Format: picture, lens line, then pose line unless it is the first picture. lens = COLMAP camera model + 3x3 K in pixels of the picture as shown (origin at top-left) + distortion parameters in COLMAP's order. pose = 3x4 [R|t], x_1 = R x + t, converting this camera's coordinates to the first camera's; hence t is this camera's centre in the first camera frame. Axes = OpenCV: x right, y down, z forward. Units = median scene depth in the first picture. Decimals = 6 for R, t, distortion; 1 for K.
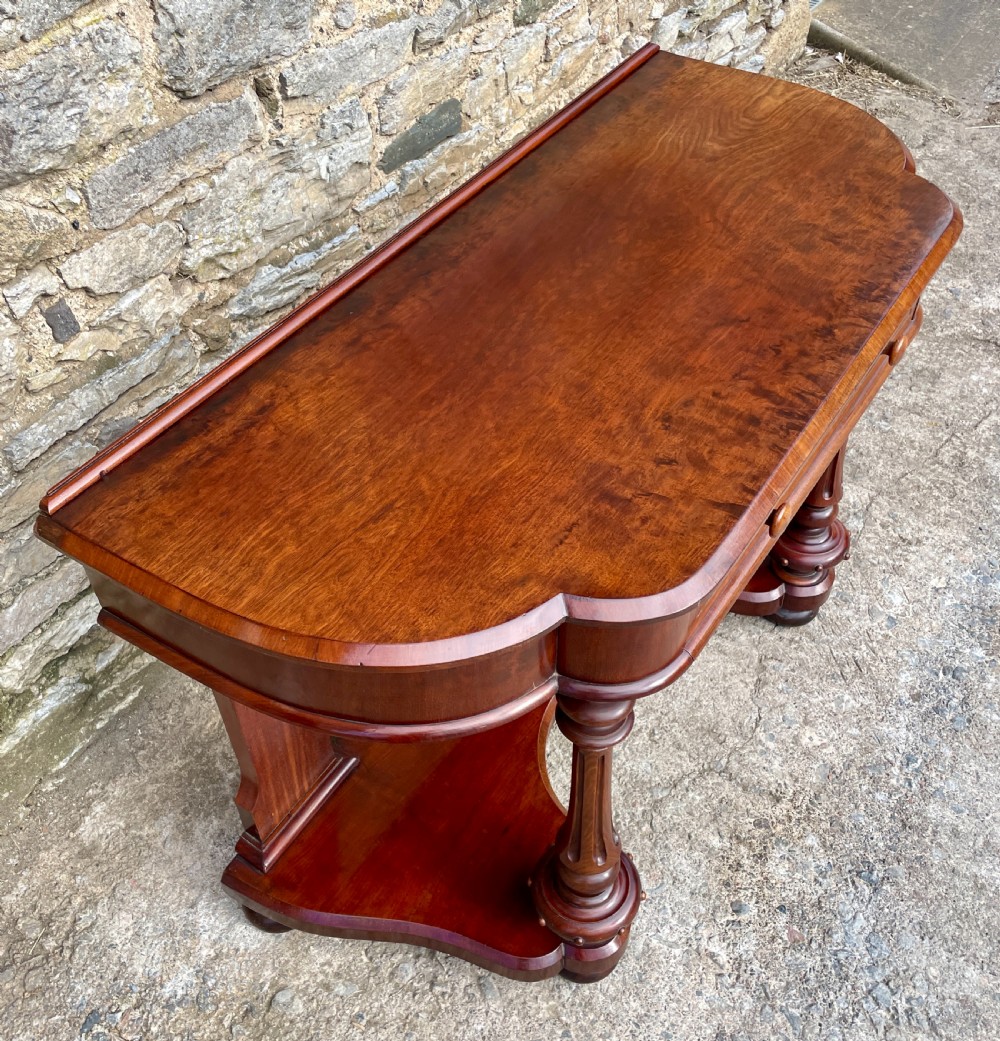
lens RADIAL K [[1080.7, 0, 467.5], [0, 1080.7, 547.0], [0, 0, 1]] dist [0.044665, 0.000000]
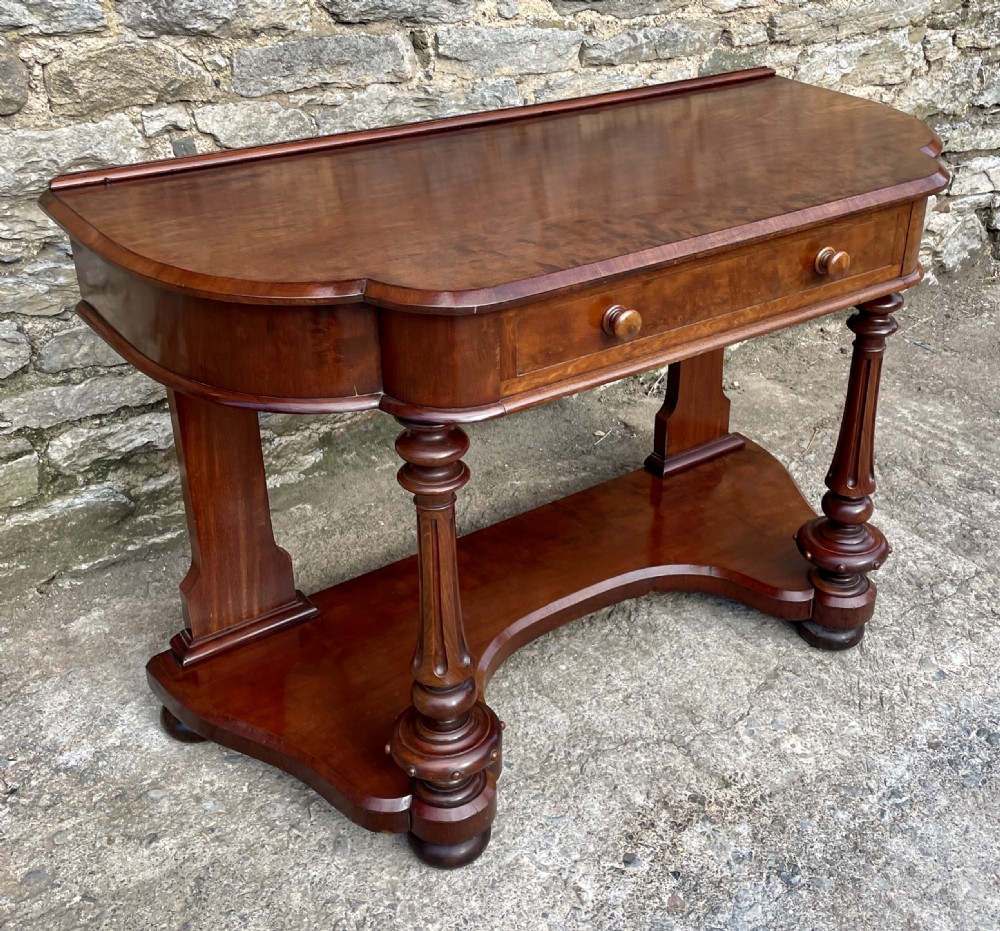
lens RADIAL K [[1196.1, 0, 545.1], [0, 1196.1, 404.4], [0, 0, 1]] dist [0.053180, 0.000000]
pose [[0.940701, 0.193955, -0.278323, 0.368332], [-0.272897, 0.920020, -0.281229, 0.269720], [0.201517, 0.340506, 0.918394, -0.062130]]
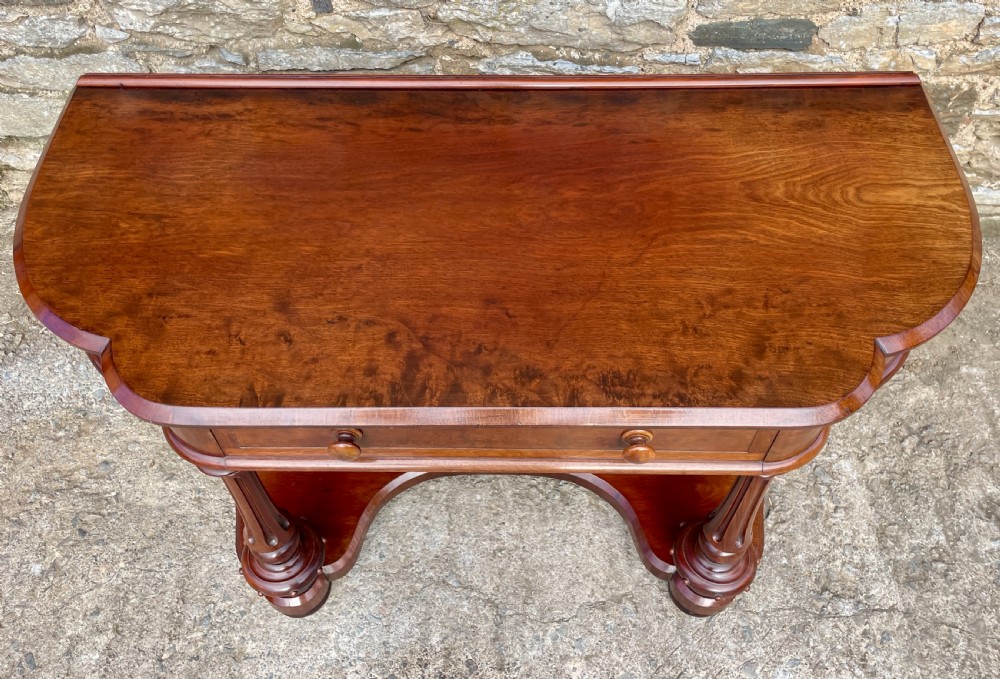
lens RADIAL K [[822.4, 0, 491.1], [0, 822.4, 315.9], [0, 0, 1]] dist [0.078771, -0.102091]
pose [[0.552073, 0.683503, -0.477535, 0.455482], [-0.604949, 0.722488, 0.334734, -0.336865], [0.573805, 0.104086, 0.812351, 0.240270]]
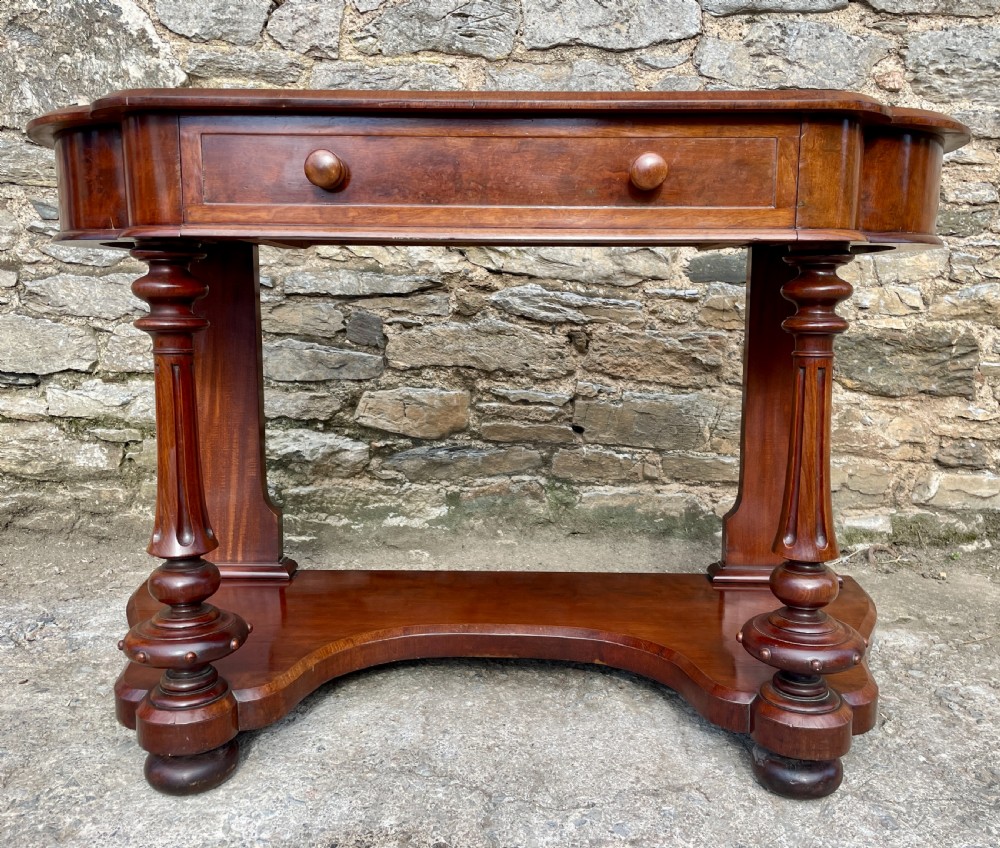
lens RADIAL K [[897.6, 0, 515.0], [0, 897.6, 420.4], [0, 0, 1]] dist [0.061621, -0.055408]
pose [[0.544923, 0.160710, -0.822941, 0.744346], [-0.619069, 0.739061, -0.265597, 0.176161], [0.565520, 0.654187, 0.502222, 0.545307]]
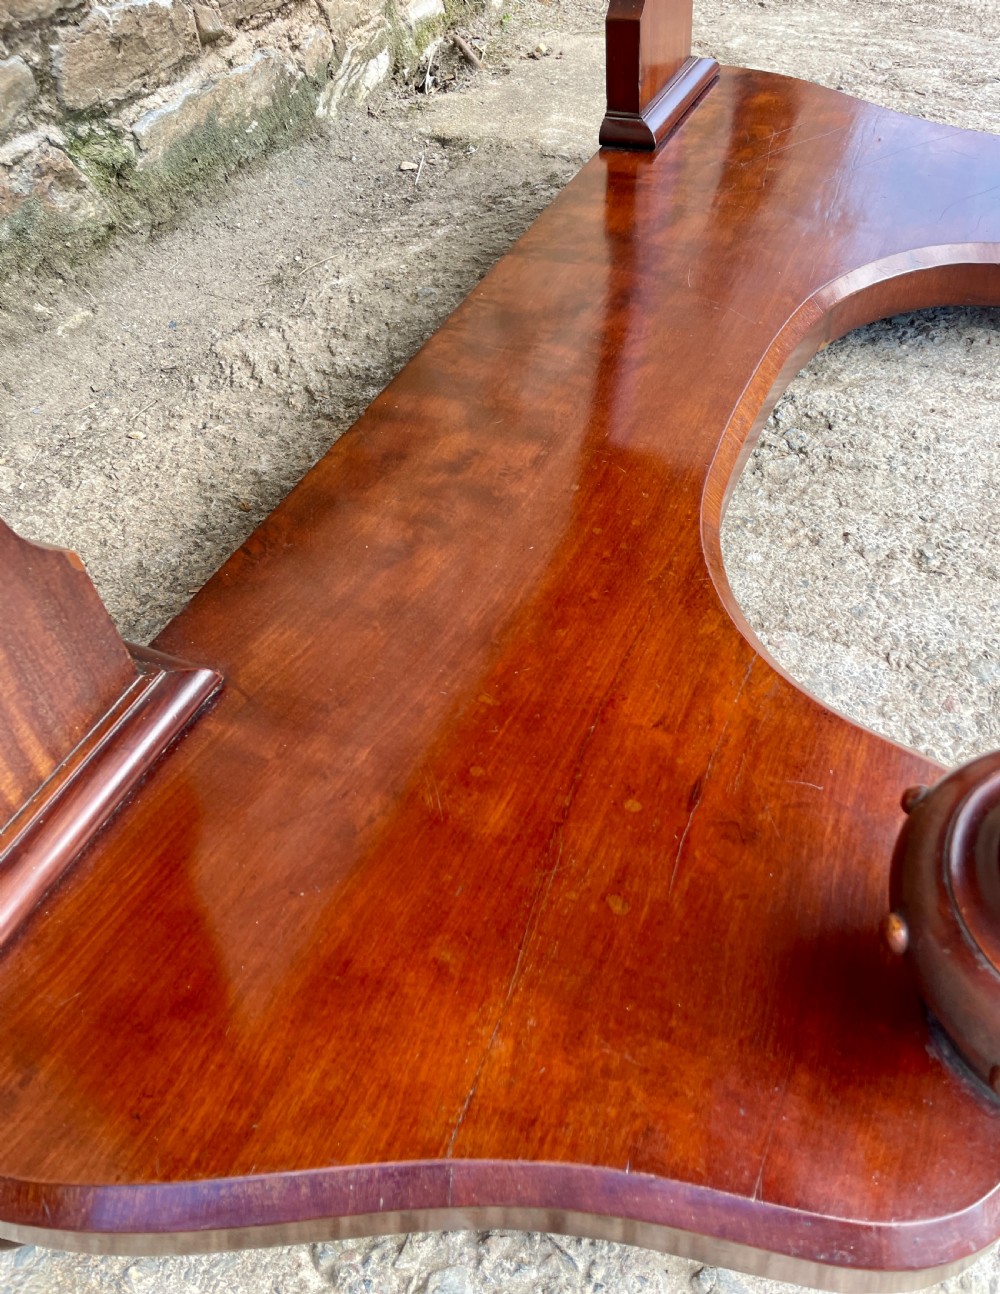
lens RADIAL K [[1019.9, 0, 515.9], [0, 1019.9, 646.1], [0, 0, 1]] dist [0.065417, -0.085913]
pose [[0.983701, -0.145796, 0.105241, -0.039679], [0.145998, 0.989268, 0.005825, 0.193898], [-0.104960, 0.009635, 0.994430, 0.652165]]
